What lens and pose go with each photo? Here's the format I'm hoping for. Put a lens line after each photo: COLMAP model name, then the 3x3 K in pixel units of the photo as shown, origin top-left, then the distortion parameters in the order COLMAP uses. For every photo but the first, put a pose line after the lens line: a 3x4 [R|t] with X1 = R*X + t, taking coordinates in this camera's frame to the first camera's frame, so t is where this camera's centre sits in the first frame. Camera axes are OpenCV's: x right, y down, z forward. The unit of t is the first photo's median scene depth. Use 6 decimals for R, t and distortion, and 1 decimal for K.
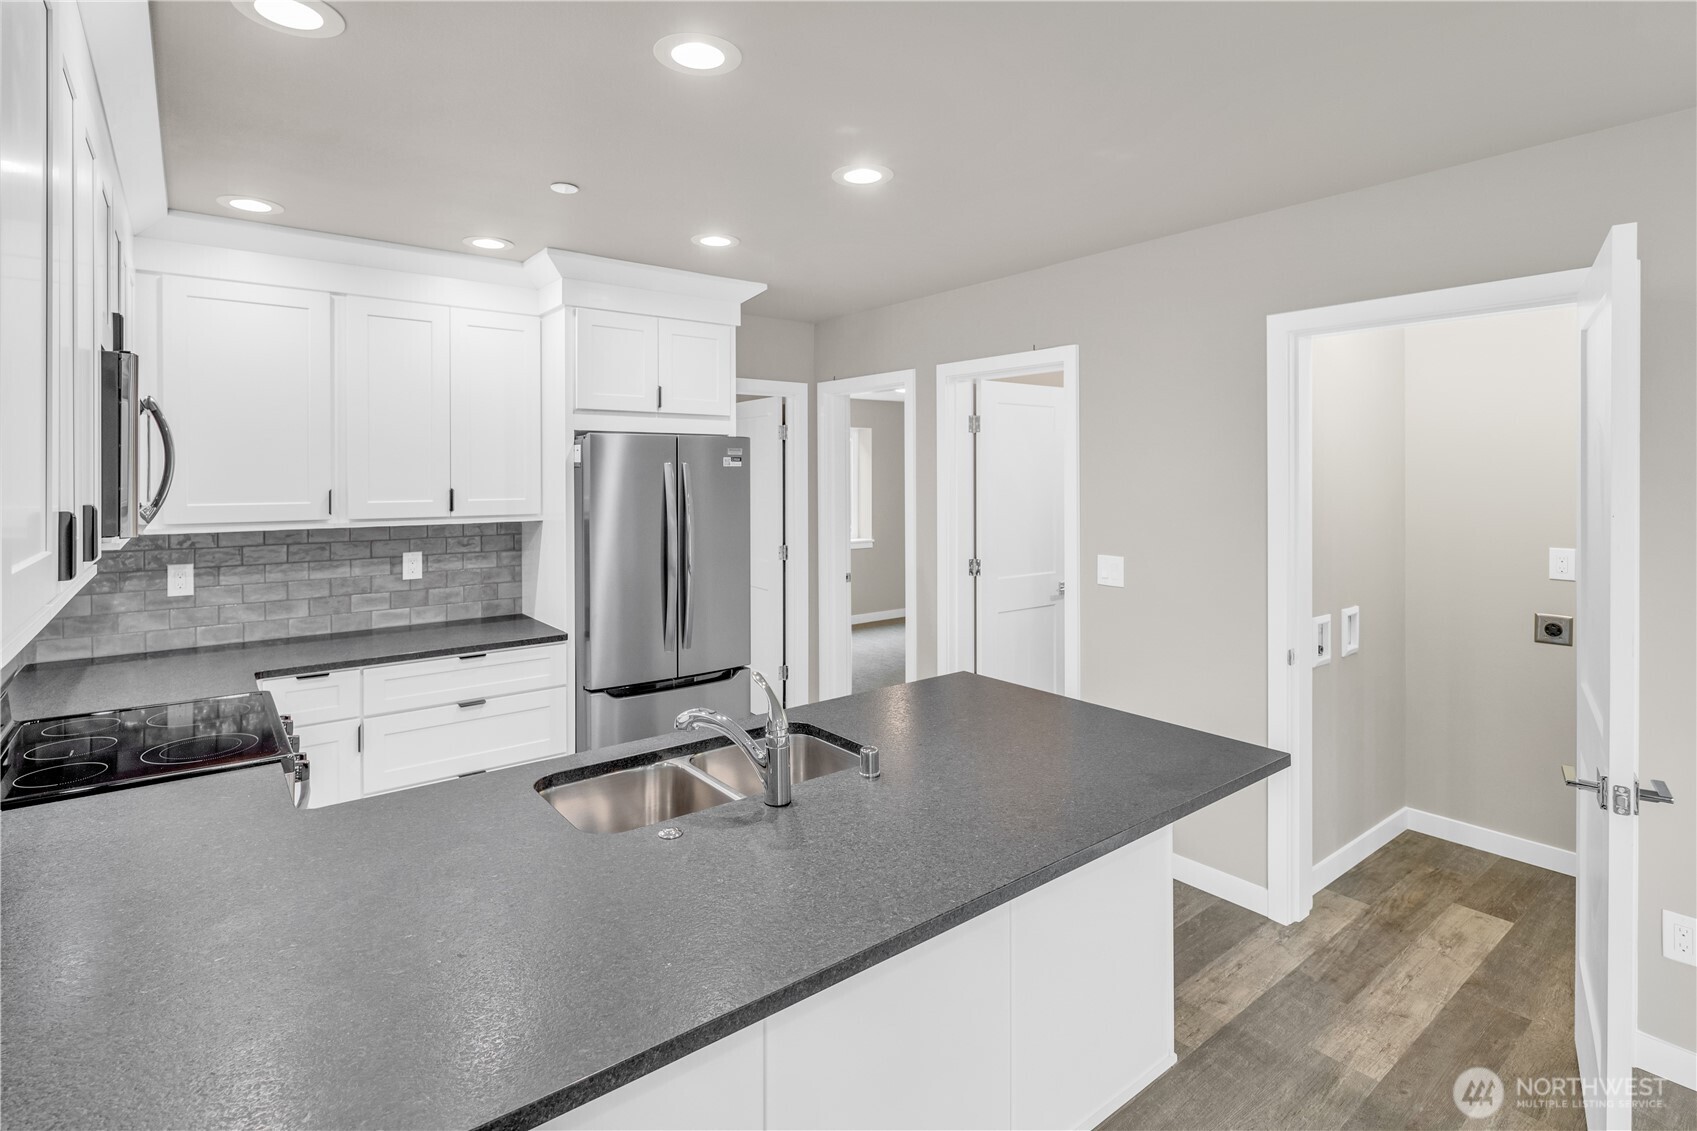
lens RADIAL K [[821.9, 0, 852.6], [0, 821.9, 480.1], [0, 0, 1]] dist [-0.012645, -0.000841]
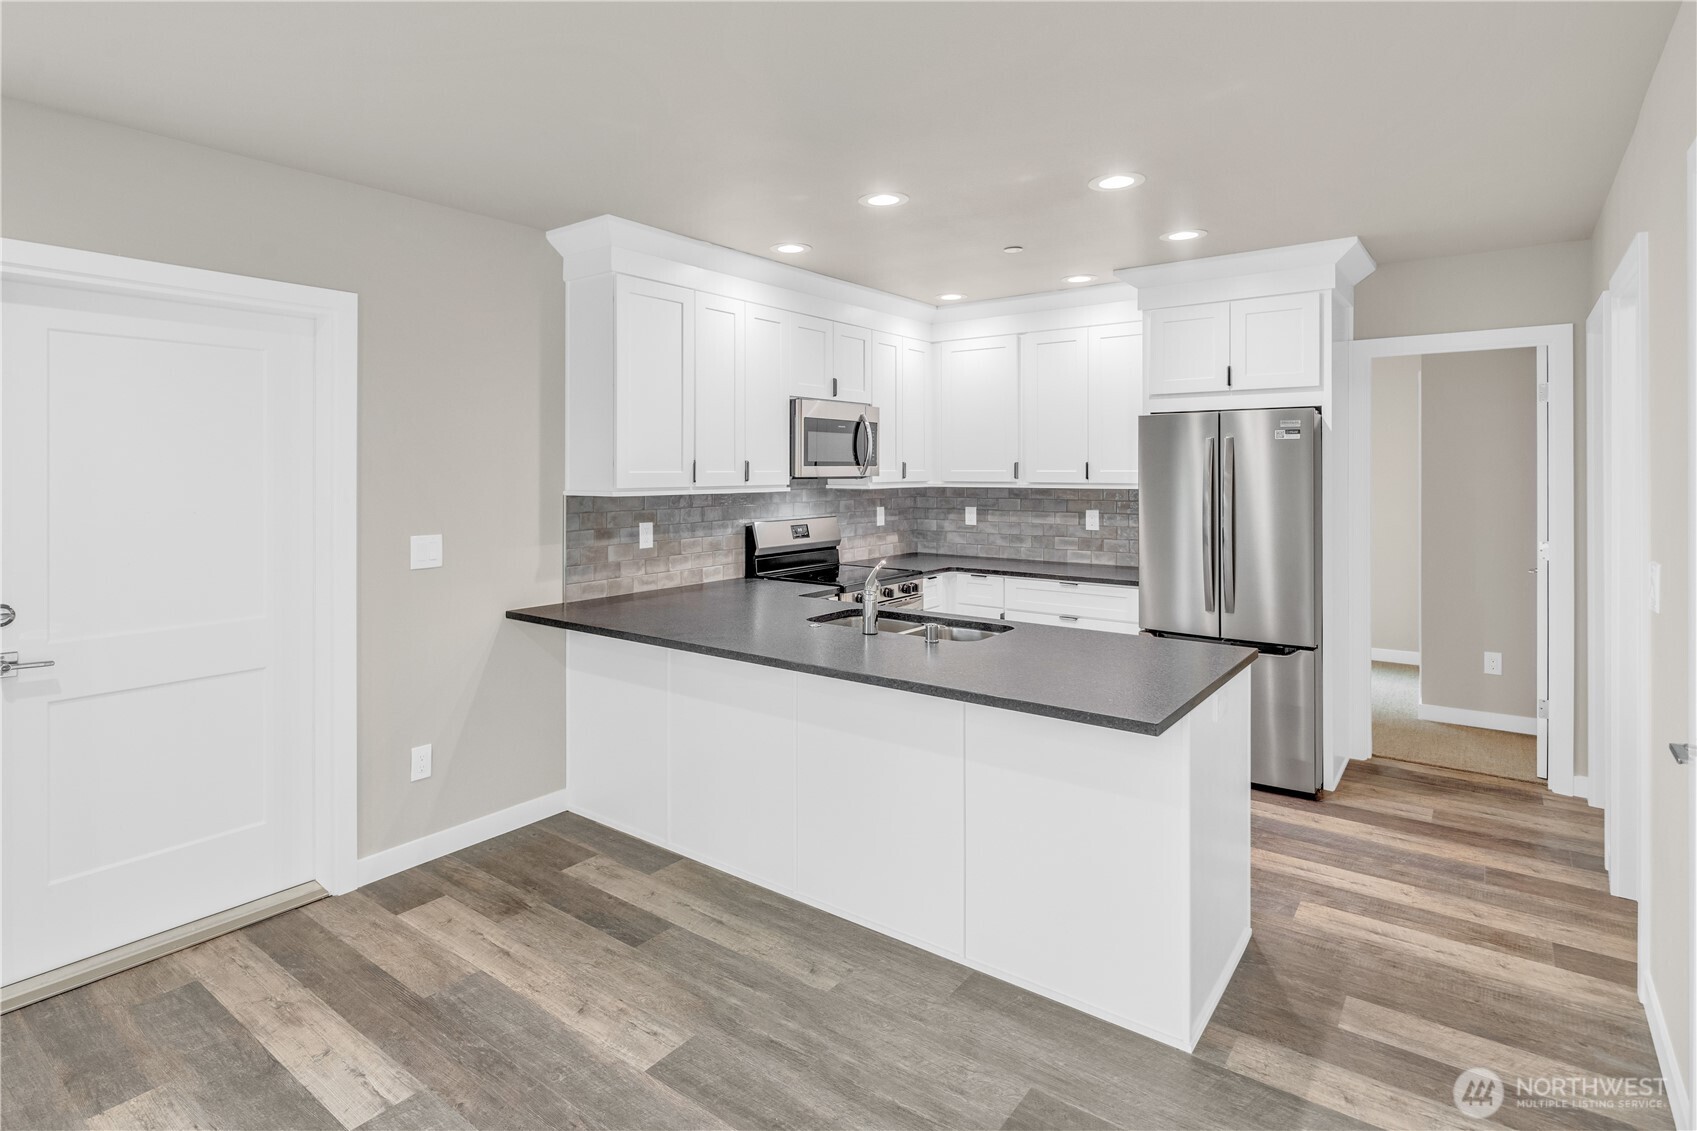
lens RADIAL K [[883.3, 0, 792.6], [0, 883.3, 468.6], [0, 0, 1]] dist [-0.001661, -0.001750]
pose [[0.221764, 0.001660, -0.975099, 0.789296], [-0.005848, 0.999983, 0.000372, 0.022517], [0.975083, 0.005619, 0.221770, 0.199493]]
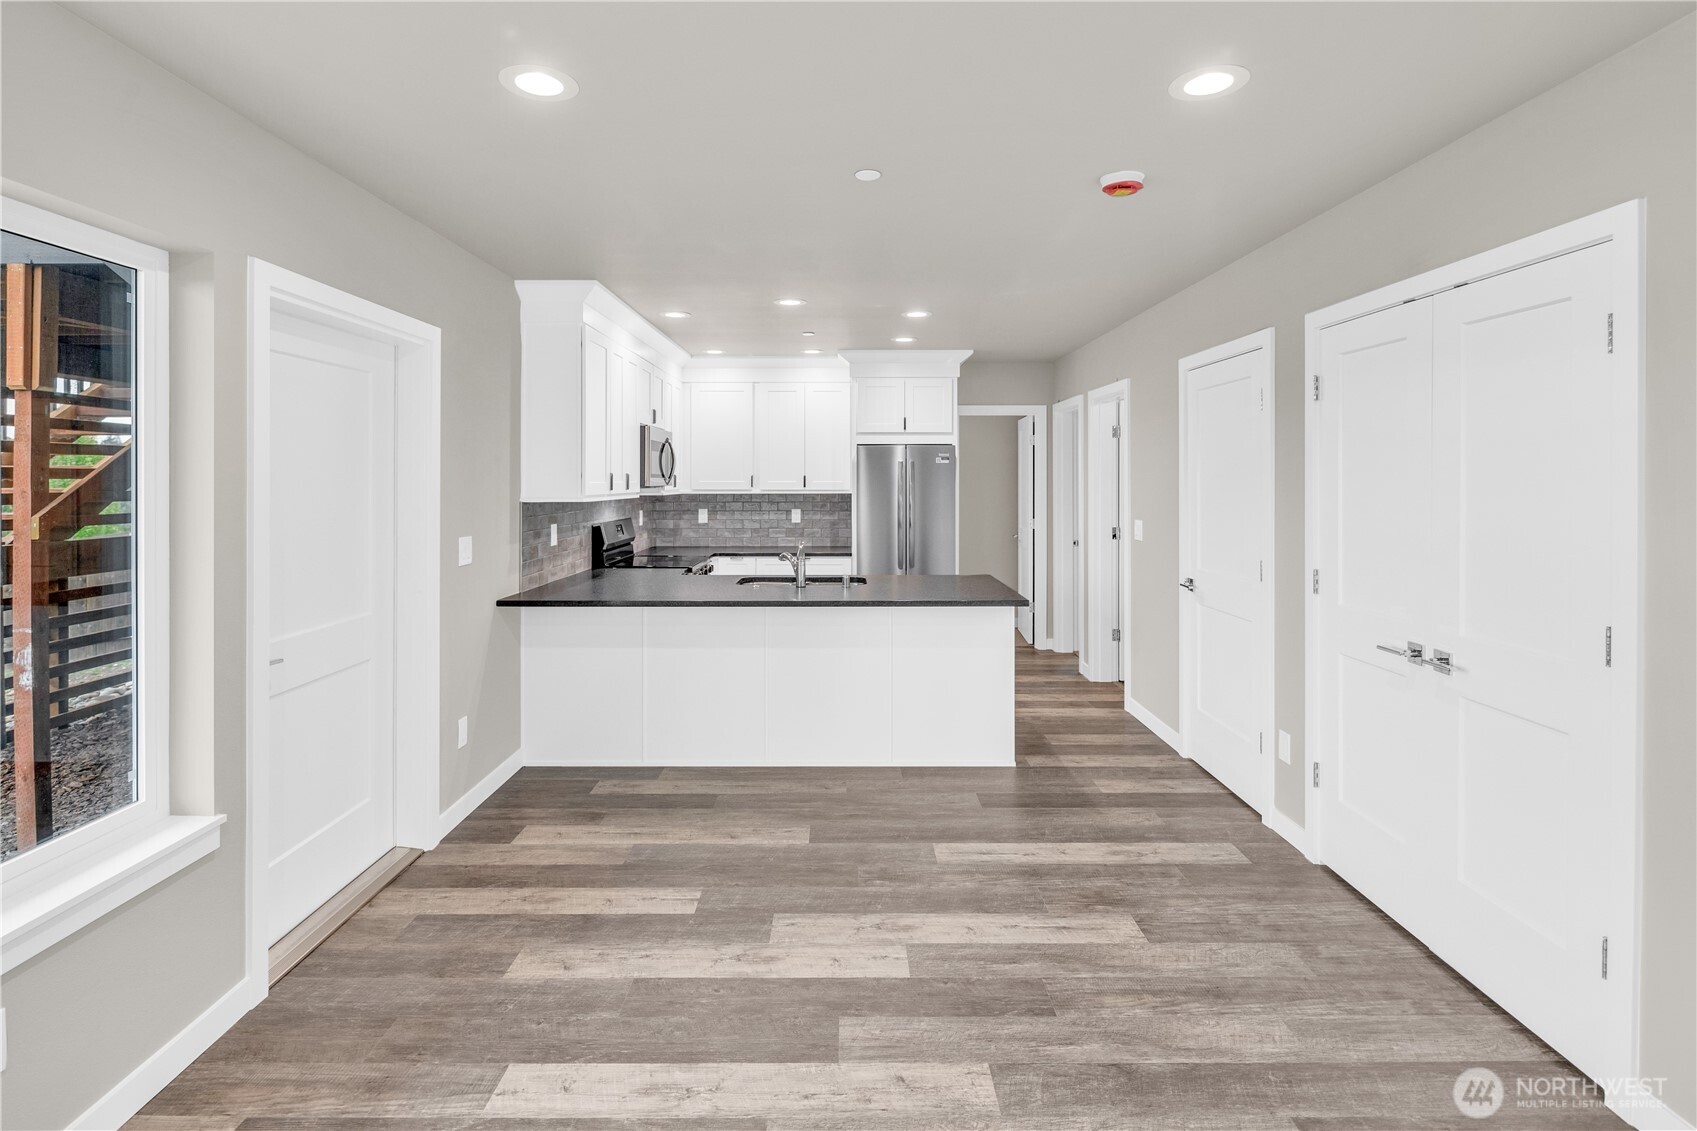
lens RADIAL K [[821.9, 0, 850.4], [0, 821.9, 477.8], [0, 0, 1]] dist [-0.012645, -0.000841]
pose [[0.783736, 0.000301, -0.621094, 0.793018], [-0.005356, 0.999966, -0.006273, 0.026569], [0.621071, 0.008243, 0.783711, -0.460575]]
